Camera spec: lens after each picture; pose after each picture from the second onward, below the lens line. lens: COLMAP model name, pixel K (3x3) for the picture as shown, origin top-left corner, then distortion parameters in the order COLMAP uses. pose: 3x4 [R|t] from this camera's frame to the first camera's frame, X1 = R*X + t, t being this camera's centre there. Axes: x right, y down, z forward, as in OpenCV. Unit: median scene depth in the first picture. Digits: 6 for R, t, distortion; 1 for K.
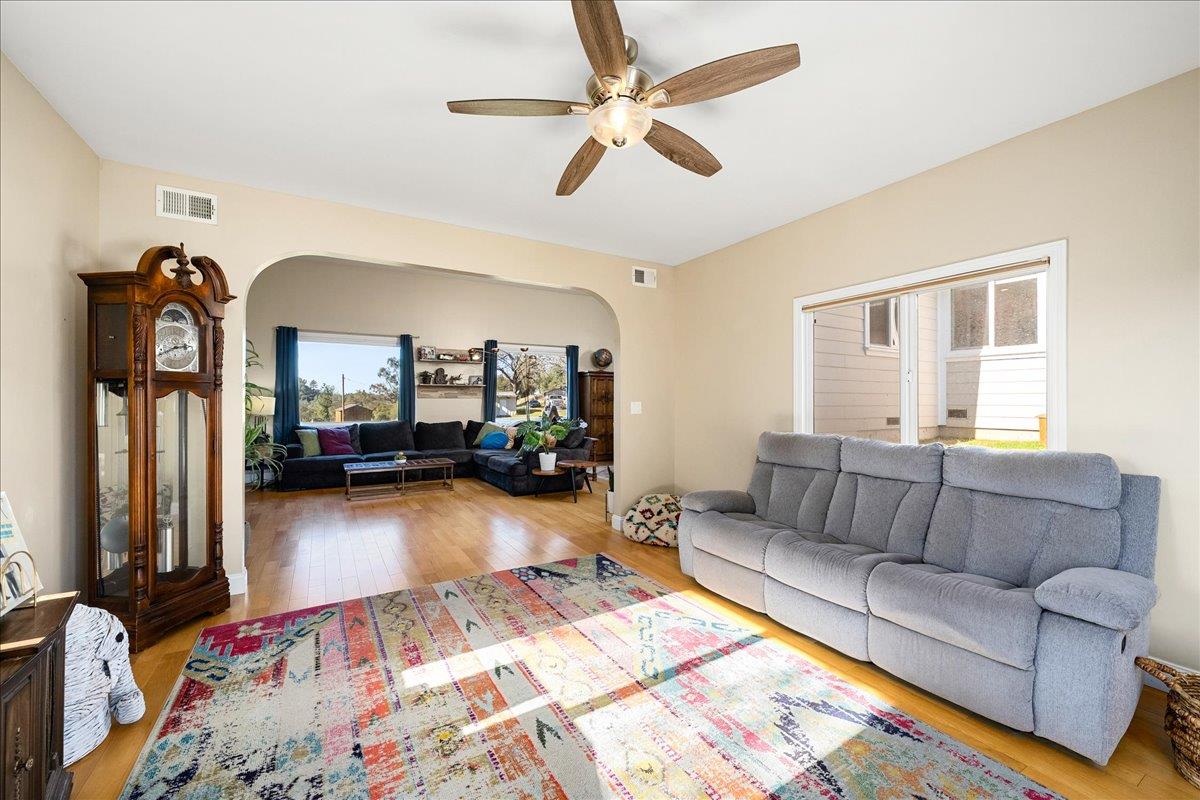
lens RADIAL K [[468.4, 0, 611.3], [0, 468.4, 403.5], [0, 0, 1]] dist [-0.003810, -0.000405]
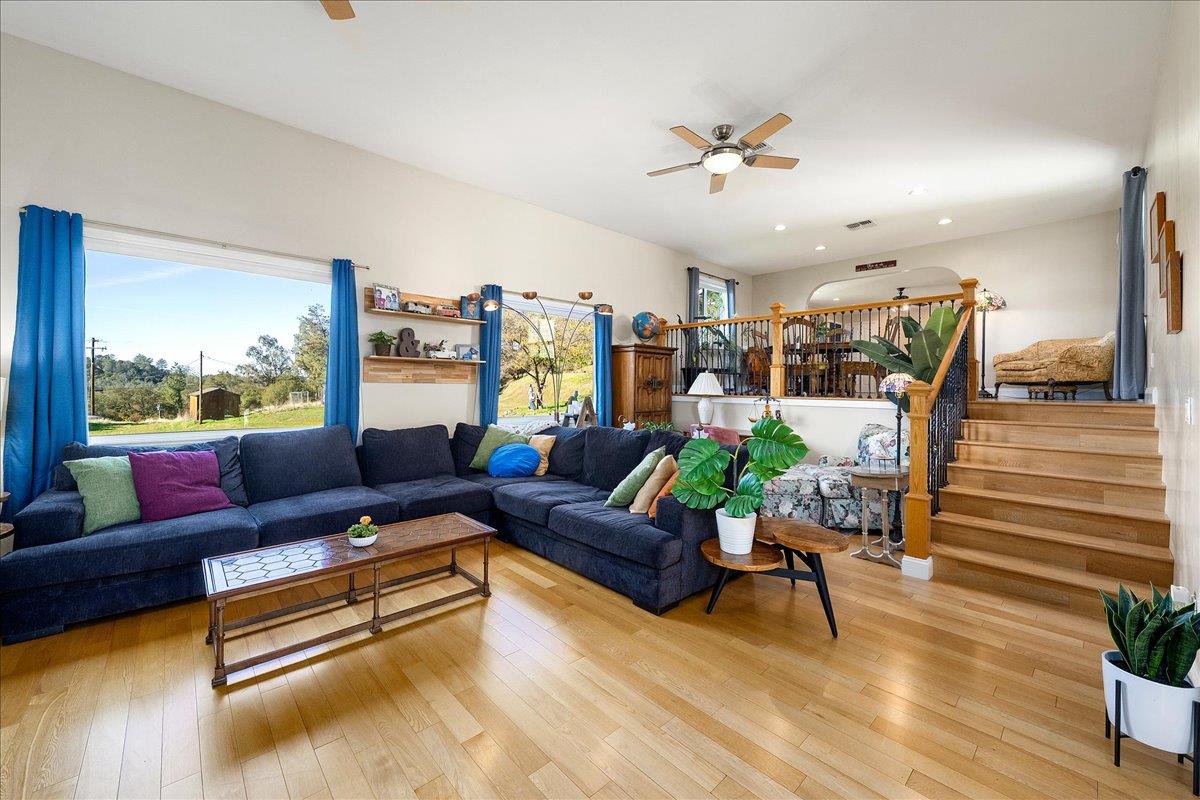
lens RADIAL K [[468.4, 0, 609.0], [0, 468.4, 384.8], [0, 0, 1]] dist [-0.003810, -0.000405]
pose [[0.980412, 0.009514, 0.196728, -0.241948], [-0.007677, 0.999920, -0.010102, -0.005647], [-0.196808, 0.008394, 0.980406, 0.420107]]
